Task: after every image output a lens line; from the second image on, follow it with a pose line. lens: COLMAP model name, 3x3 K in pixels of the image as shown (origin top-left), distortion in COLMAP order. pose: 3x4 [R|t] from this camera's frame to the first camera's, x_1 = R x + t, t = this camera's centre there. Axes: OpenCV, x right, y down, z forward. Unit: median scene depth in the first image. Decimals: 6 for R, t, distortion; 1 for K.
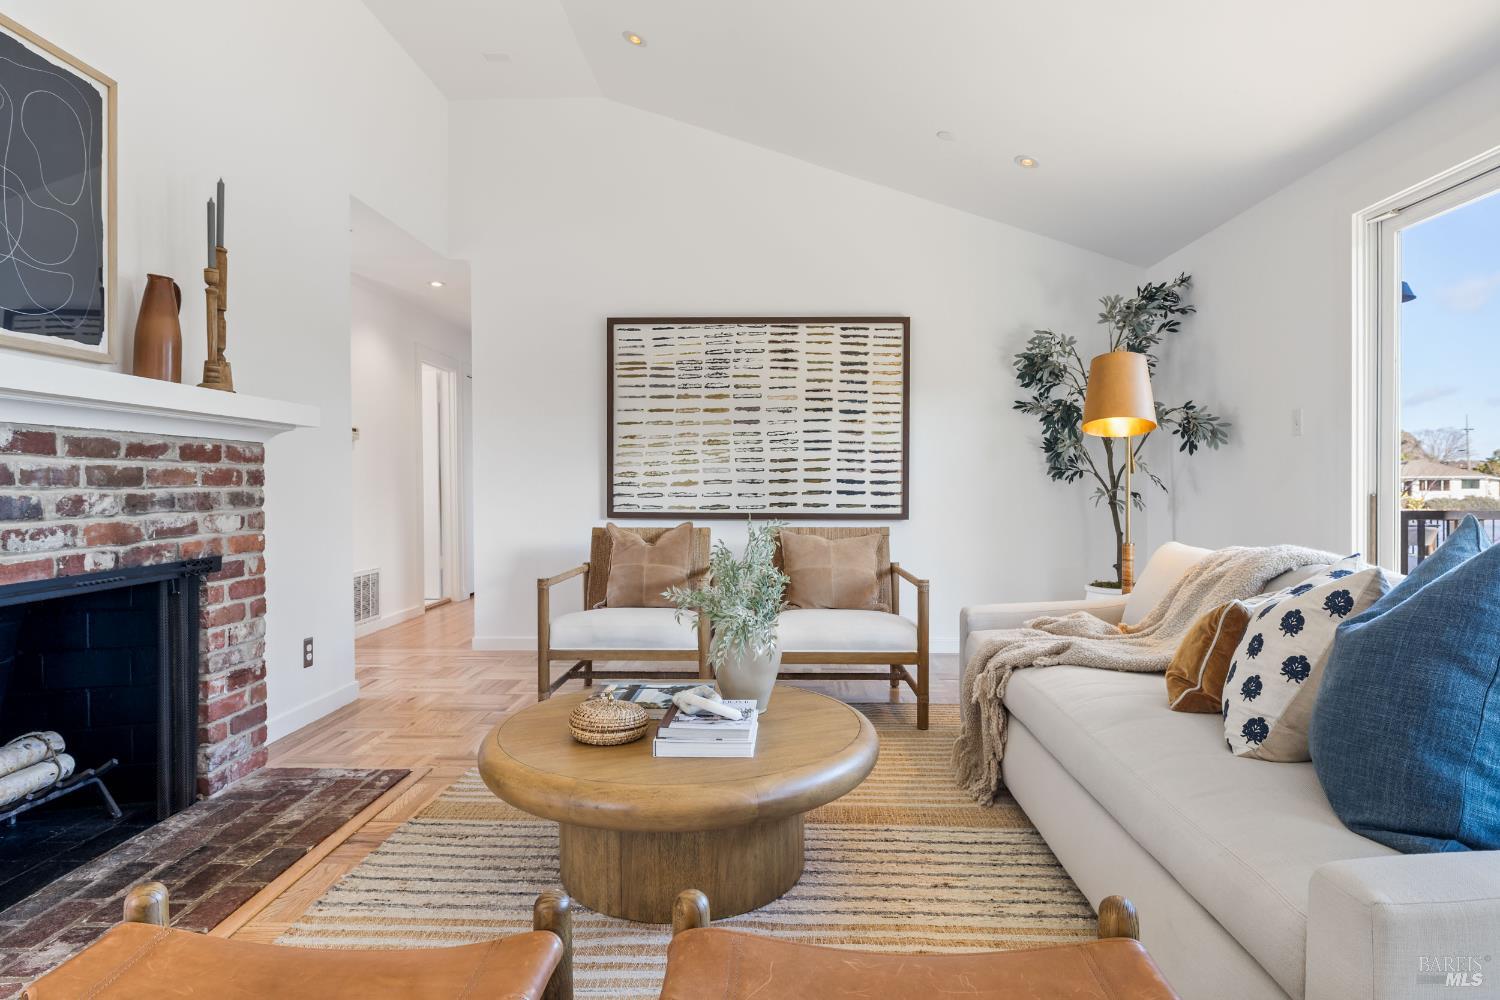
lens RADIAL K [[834.5, 0, 755.2], [0, 834.5, 494.1], [0, 0, 1]] dist [-0.001547, -0.000140]
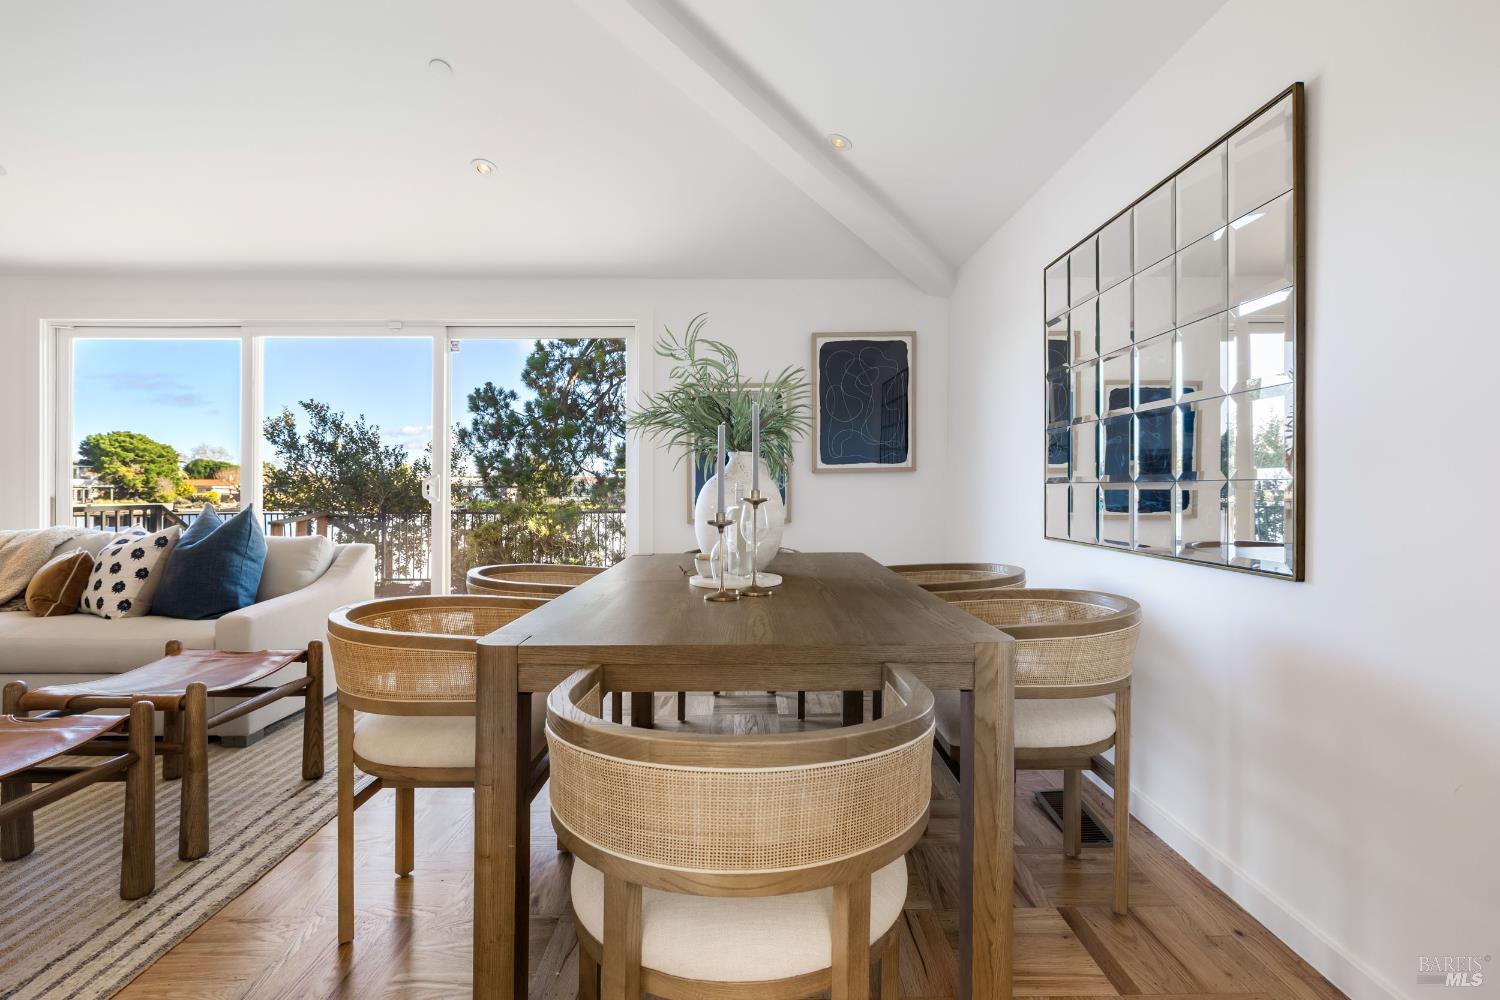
lens RADIAL K [[706.7, 0, 751.0], [0, 706.7, 488.4], [0, 0, 1]] dist [-0.000803, -0.000137]
pose [[-0.046169, 0.003538, 0.998927, -0.760039], [0.011242, 0.999932, -0.003022, 0.003708], [-0.998870, 0.011090, -0.046206, -0.309454]]
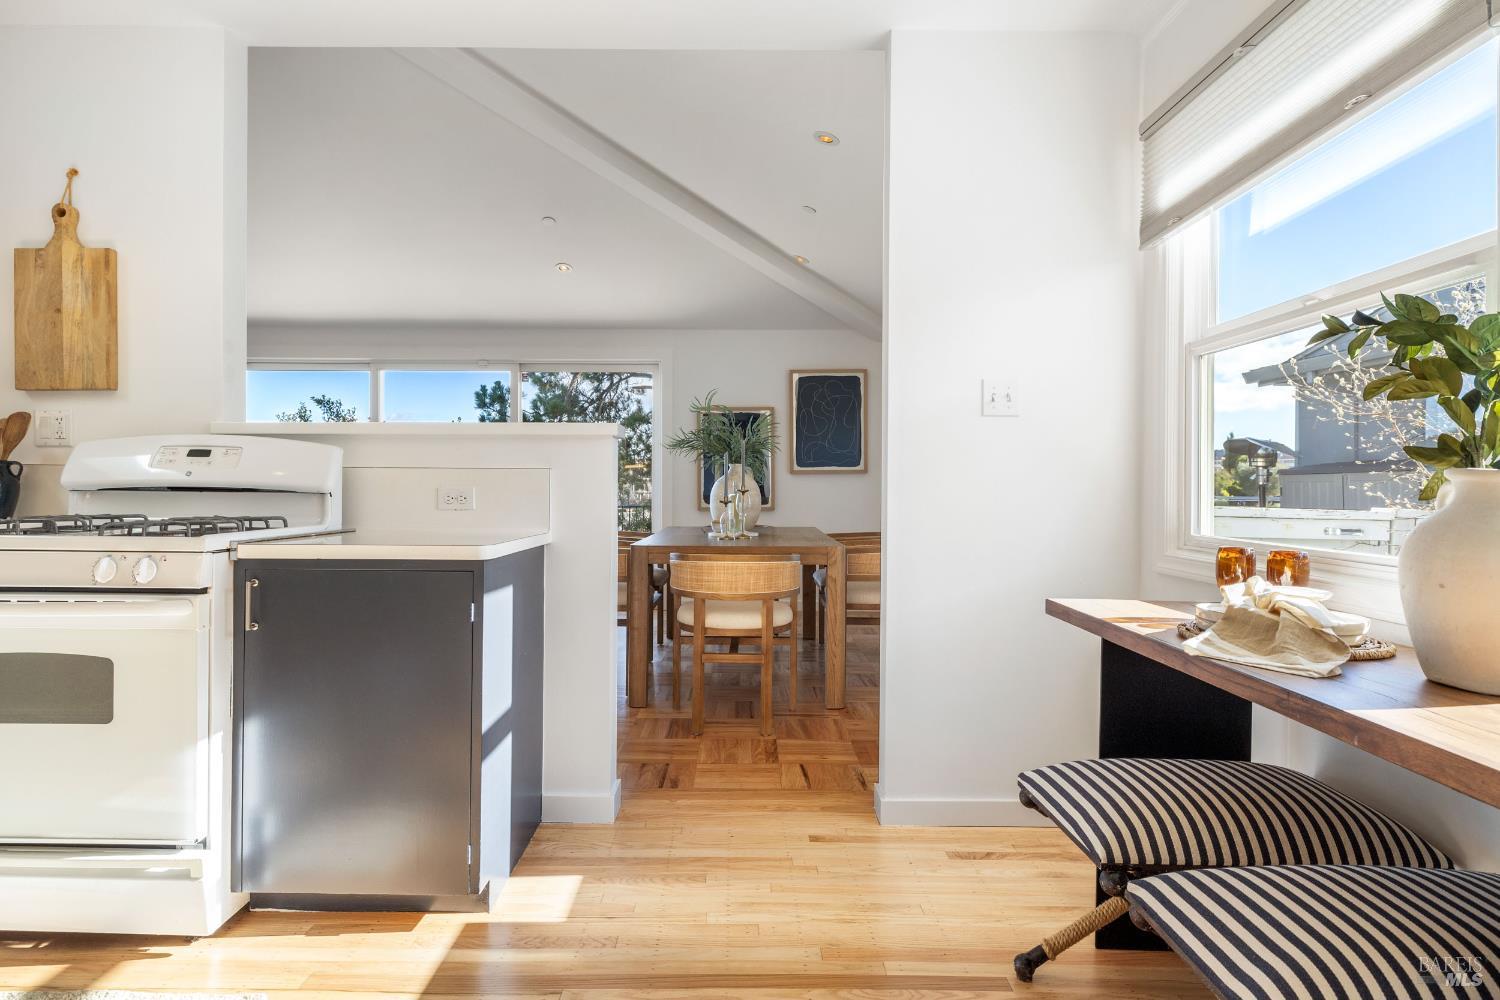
lens RADIAL K [[834.7, 0, 741.3], [0, 834.7, 491.3], [0, 0, 1]] dist [-0.003607, -0.000227]
pose [[-0.036155, -0.005583, 0.999331, -1.671809], [0.004144, 0.999975, 0.005737, 0.004914], [-0.999338, 0.004349, -0.036131, -0.283690]]
